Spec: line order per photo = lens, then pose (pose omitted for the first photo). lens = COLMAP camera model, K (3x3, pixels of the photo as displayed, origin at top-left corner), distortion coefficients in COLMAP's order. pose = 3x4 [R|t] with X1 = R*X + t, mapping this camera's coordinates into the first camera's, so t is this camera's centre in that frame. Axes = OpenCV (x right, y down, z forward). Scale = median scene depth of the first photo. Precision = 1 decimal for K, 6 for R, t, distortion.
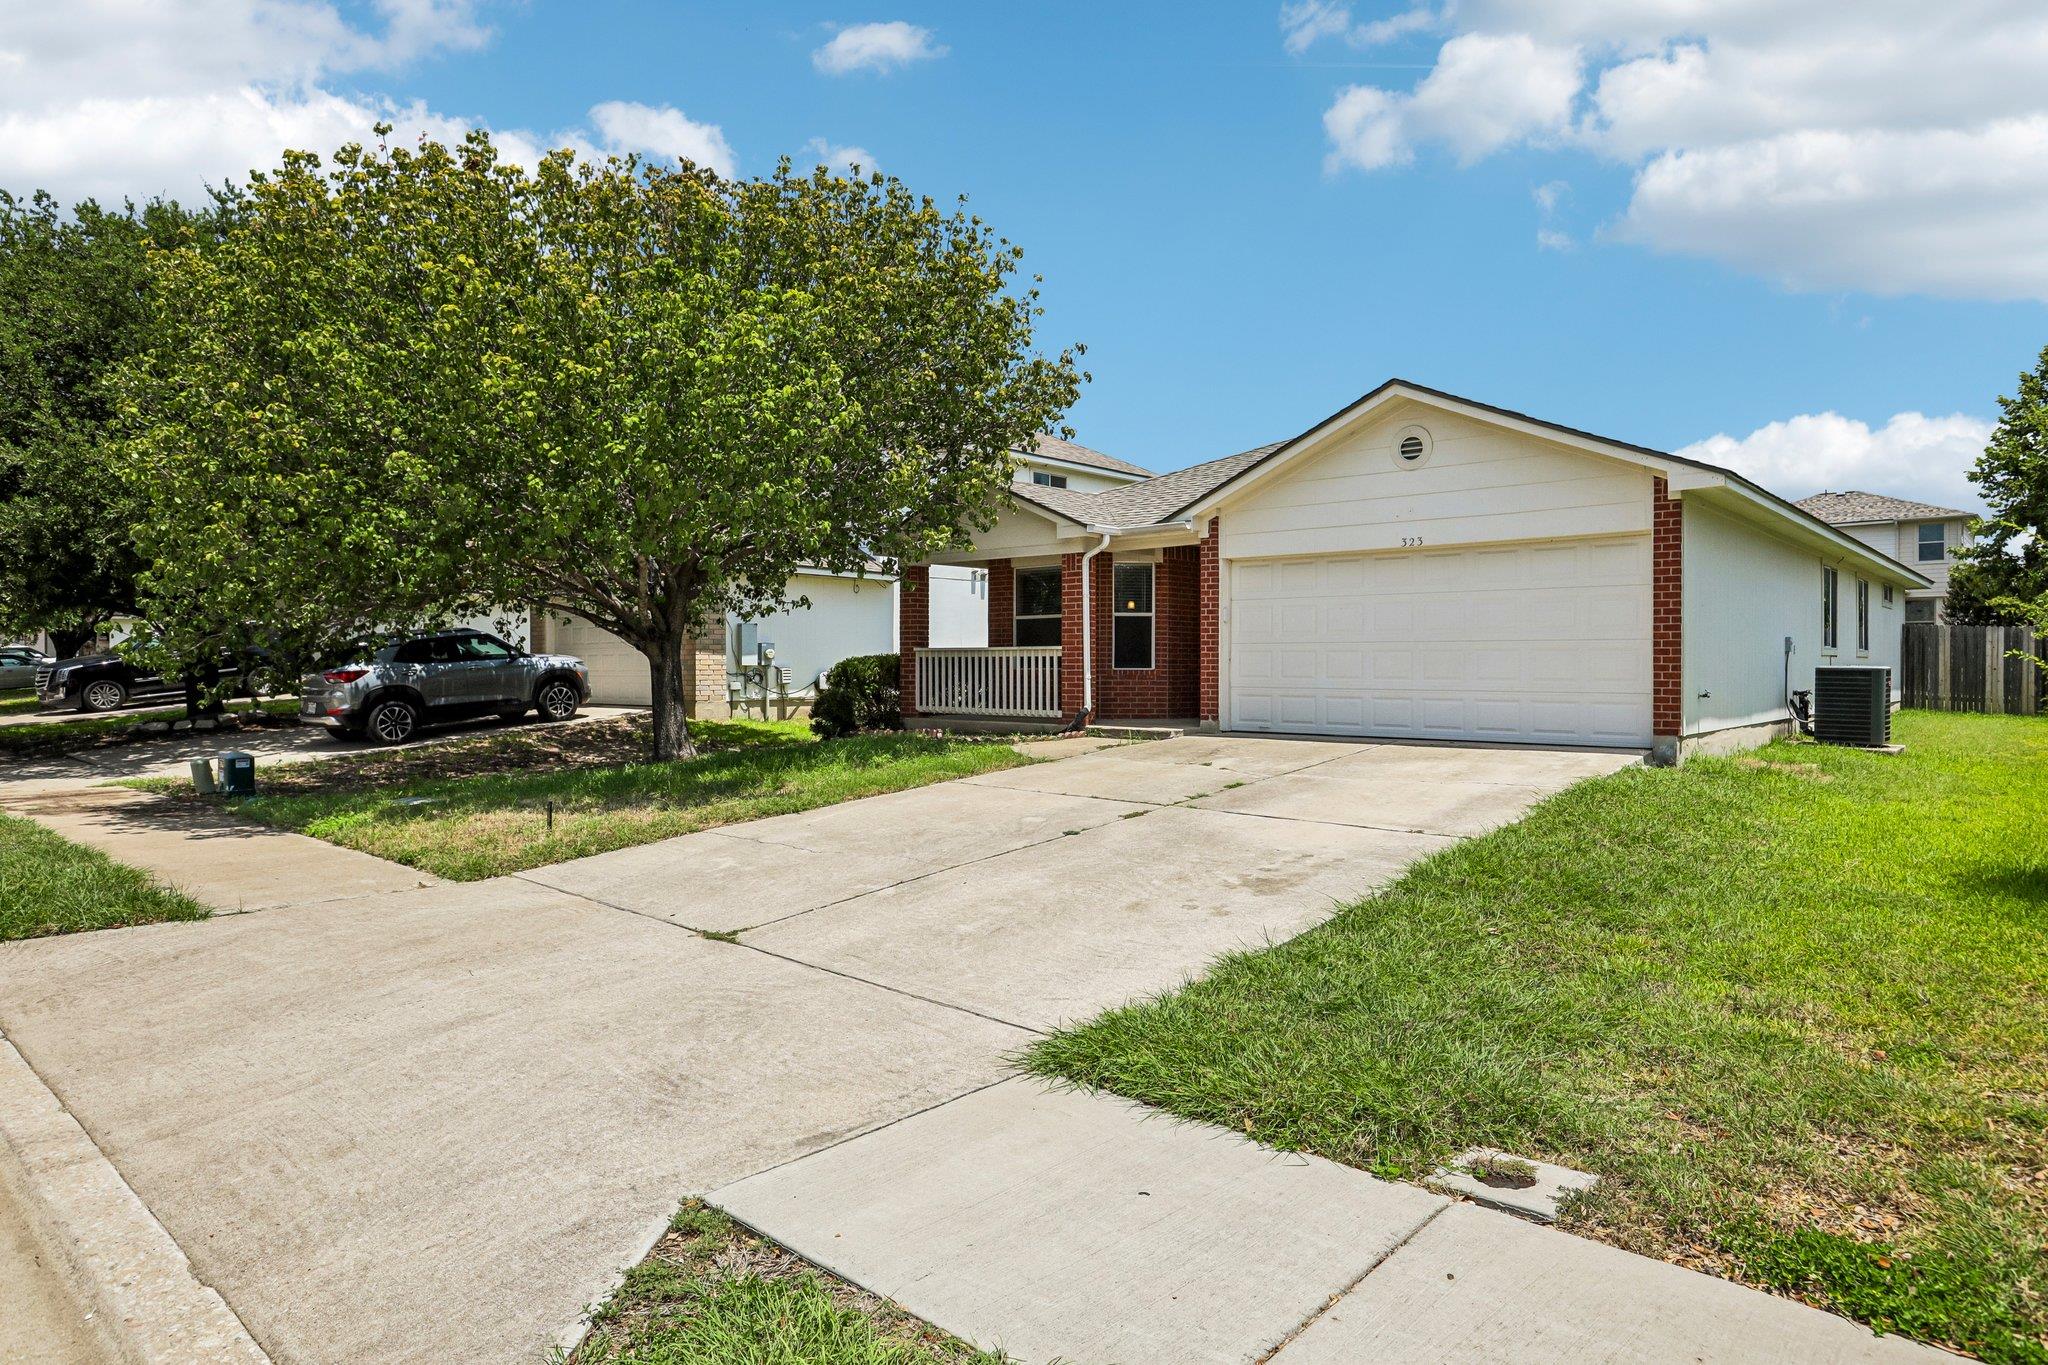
lens RADIAL K [[1201.8, 0, 1029.3], [0, 1201.8, 673.8], [0, 0, 1]] dist [-0.025784, -0.000179]
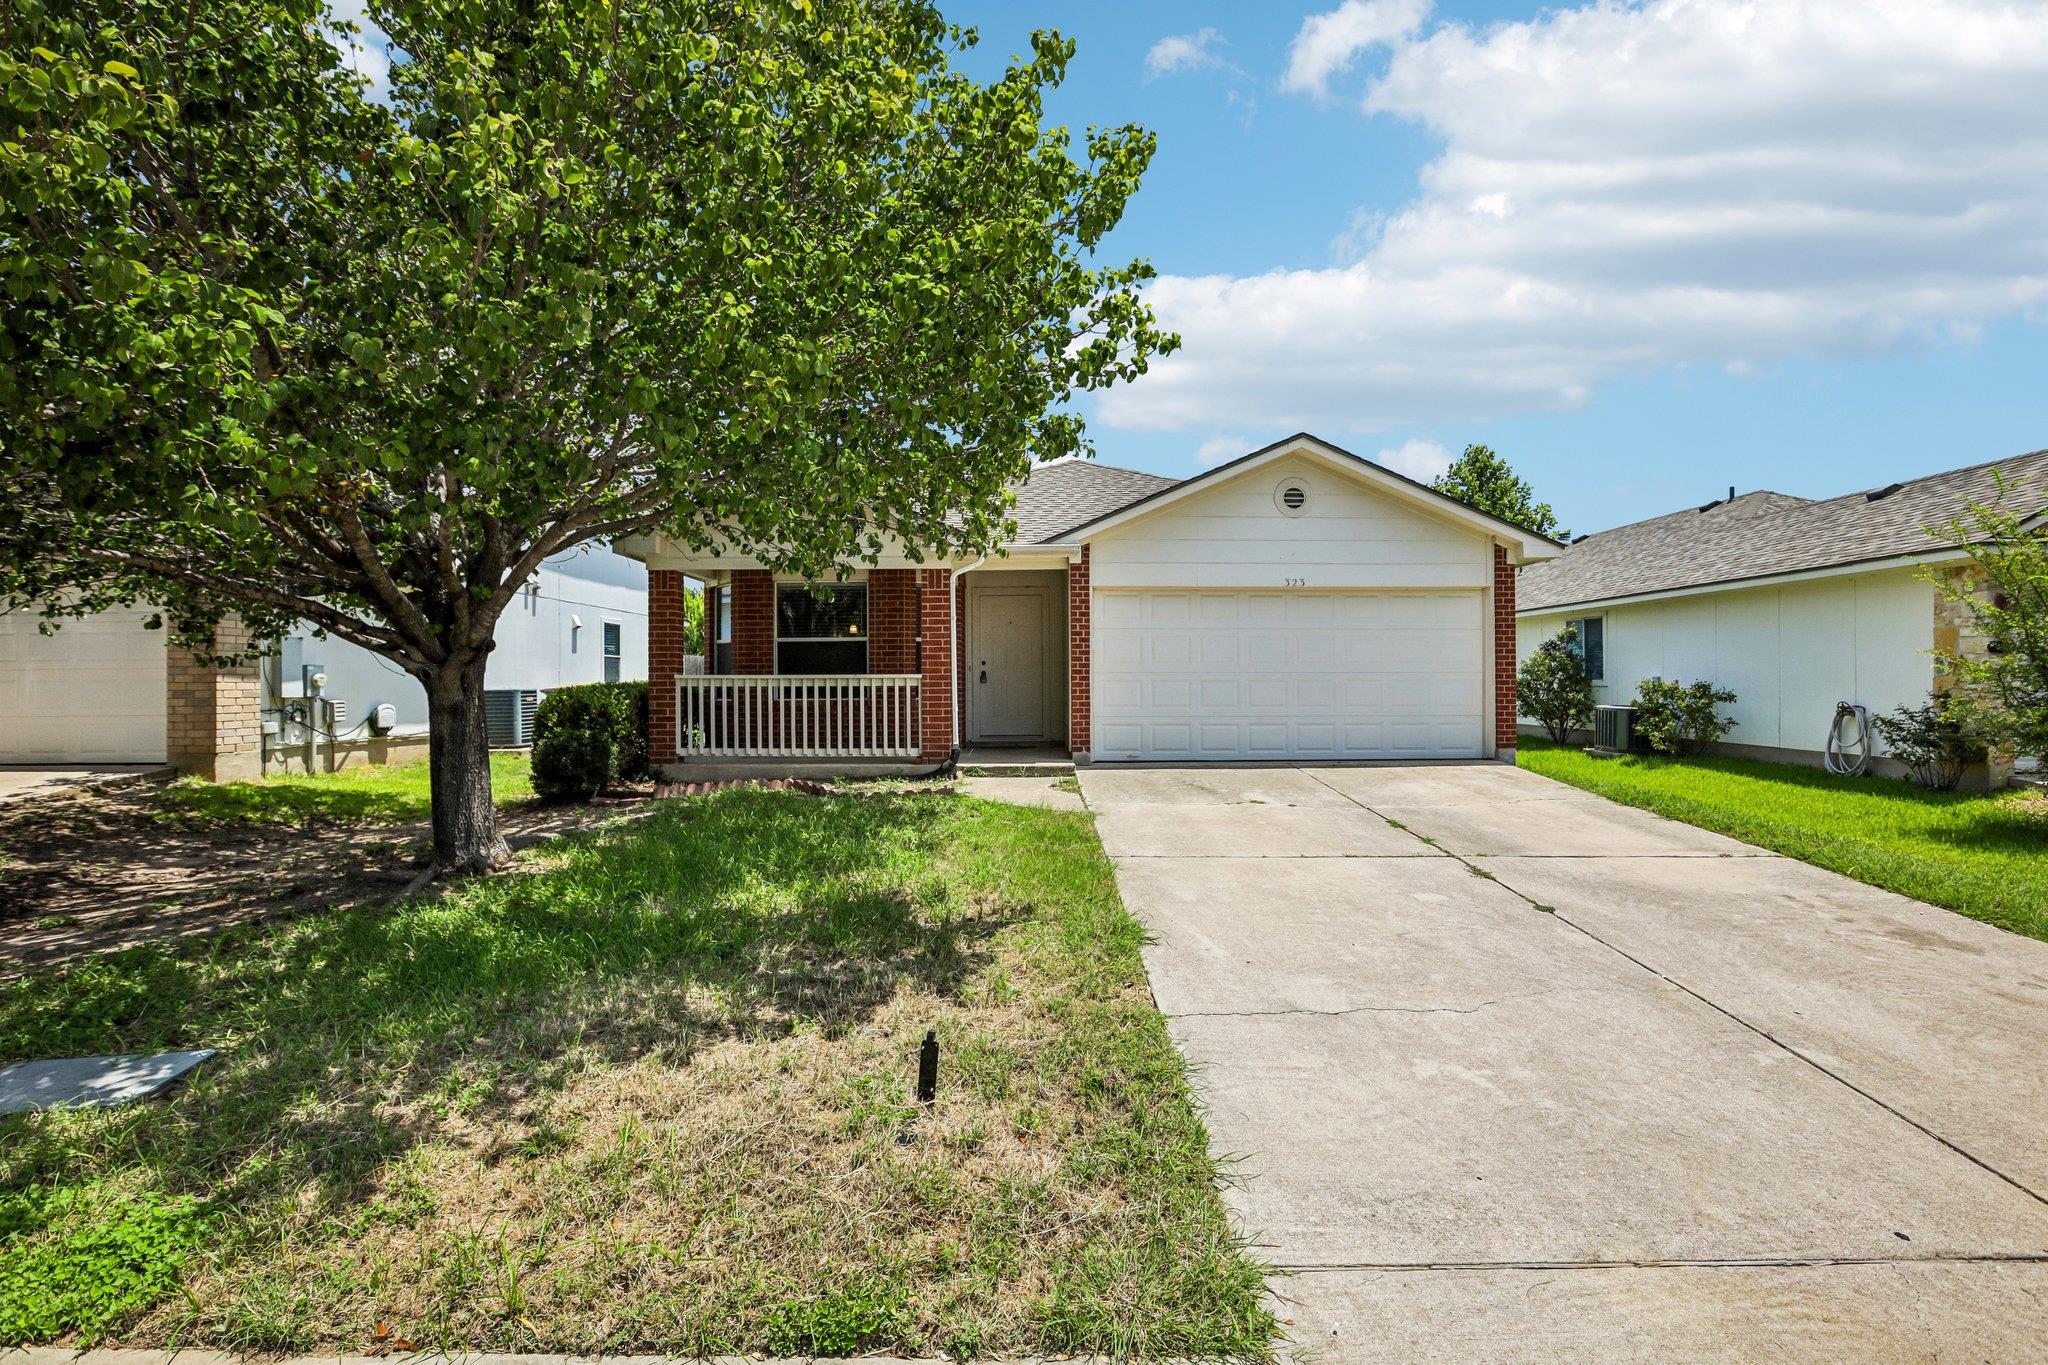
lens RADIAL K [[948.8, 0, 1026.6], [0, 948.8, 686.3], [0, 0, 1]] dist [-0.045441, 0.012024]
pose [[0.741036, -0.003720, 0.671455, -0.383968], [0.007579, 0.999967, -0.002825, -0.011795], [-0.671422, 0.007182, 0.741040, 0.443494]]
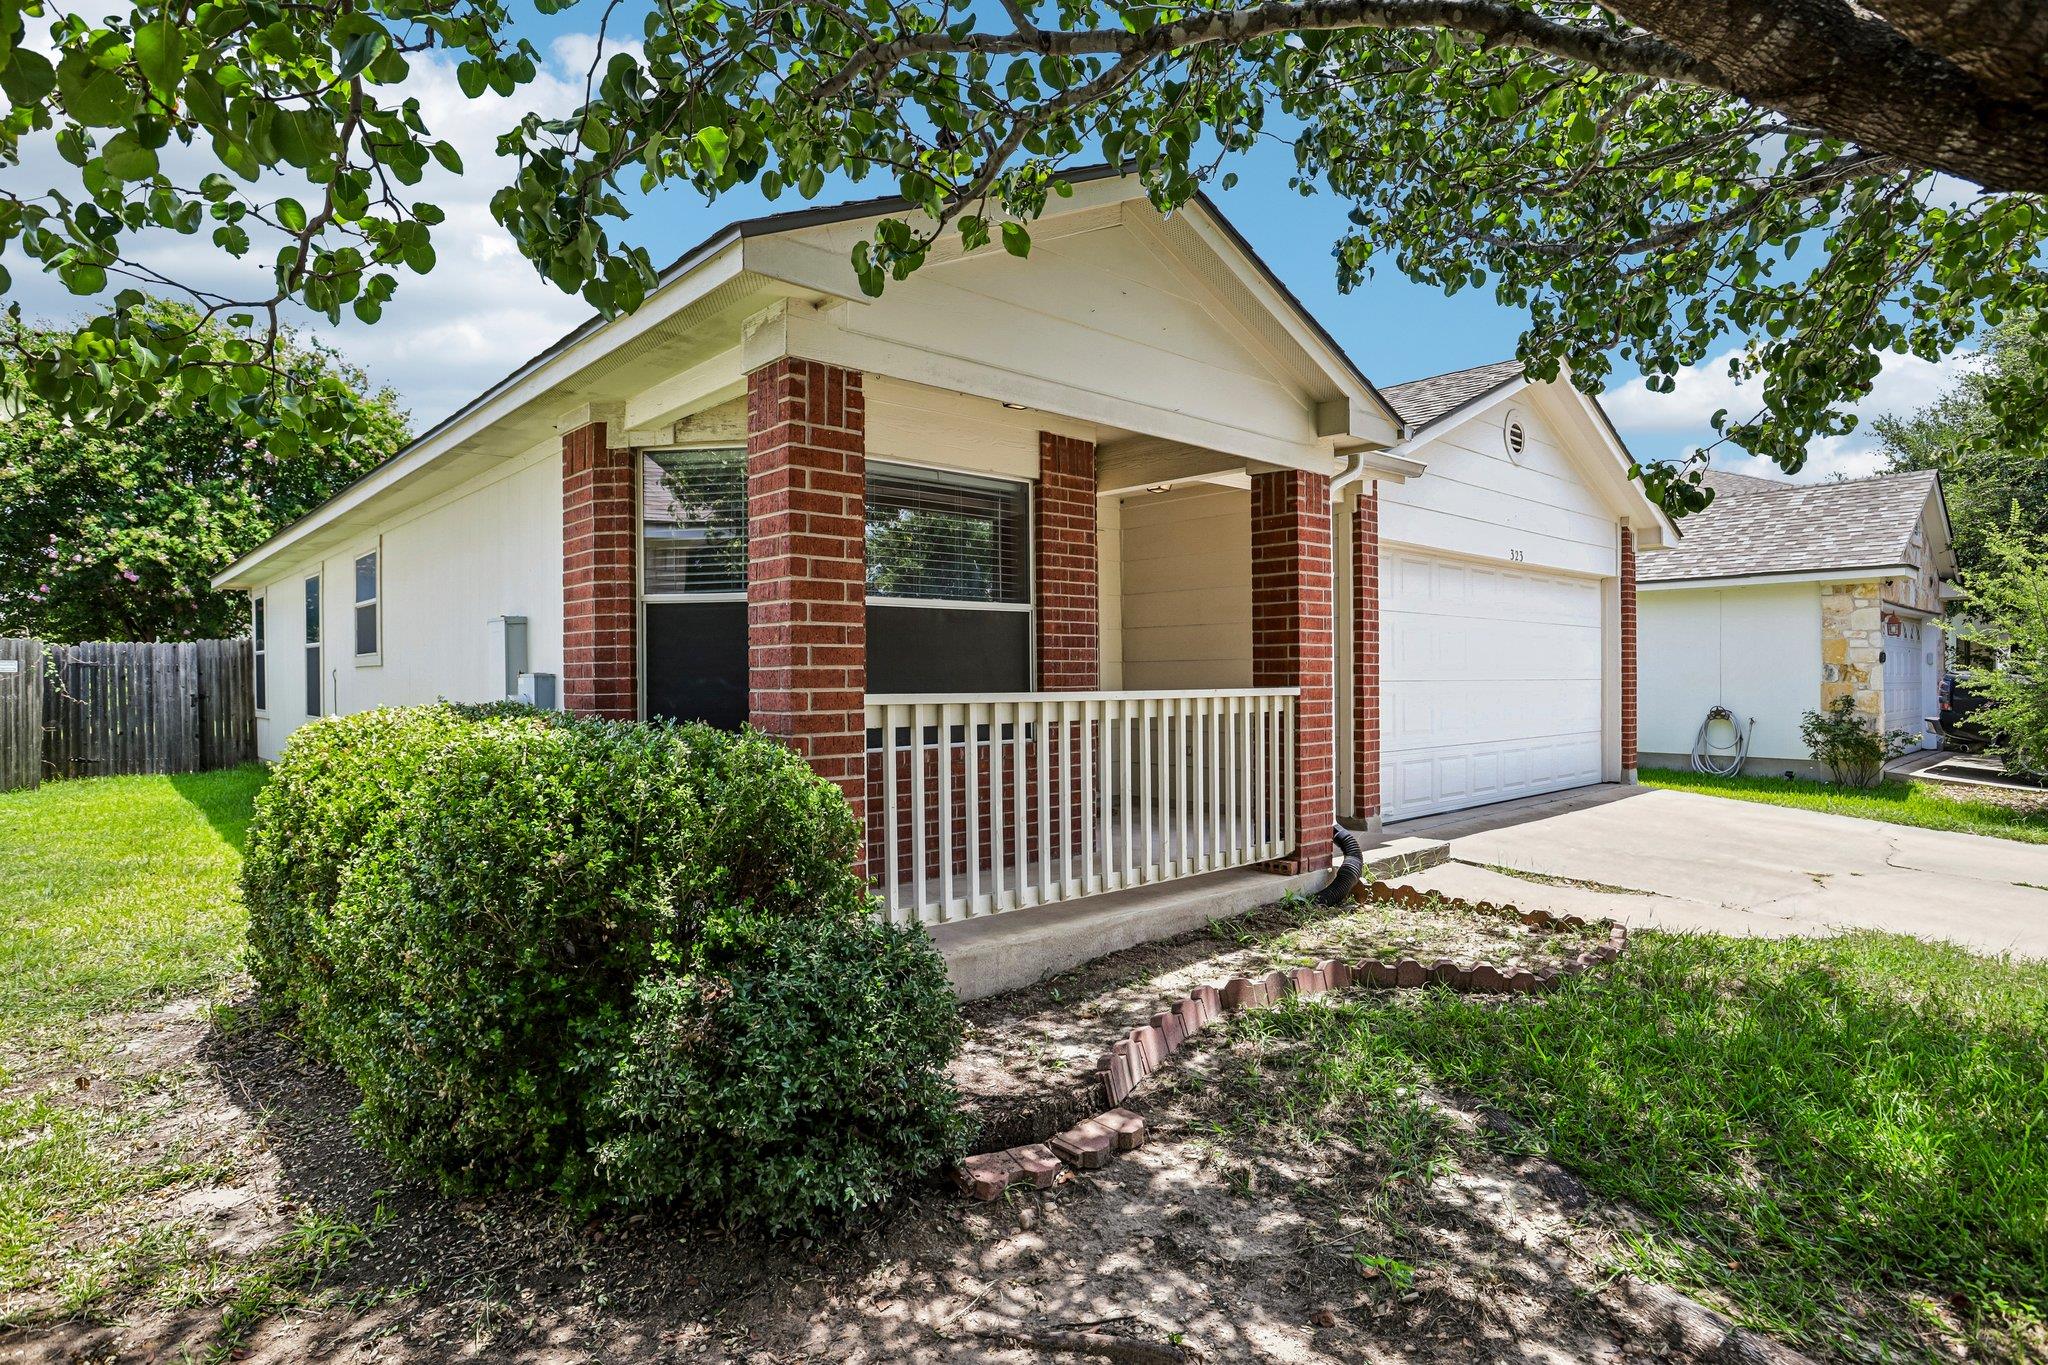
lens RADIAL K [[1083.0, 0, 1021.0], [0, 1083.0, 674.8], [0, 0, 1]] dist [0.007577, 0.000306]
pose [[0.095546, 0.001014, 0.995424, -0.369211], [0.009423, 0.999954, -0.001923, -0.027518], [-0.995380, 0.009564, 0.095532, 1.075098]]
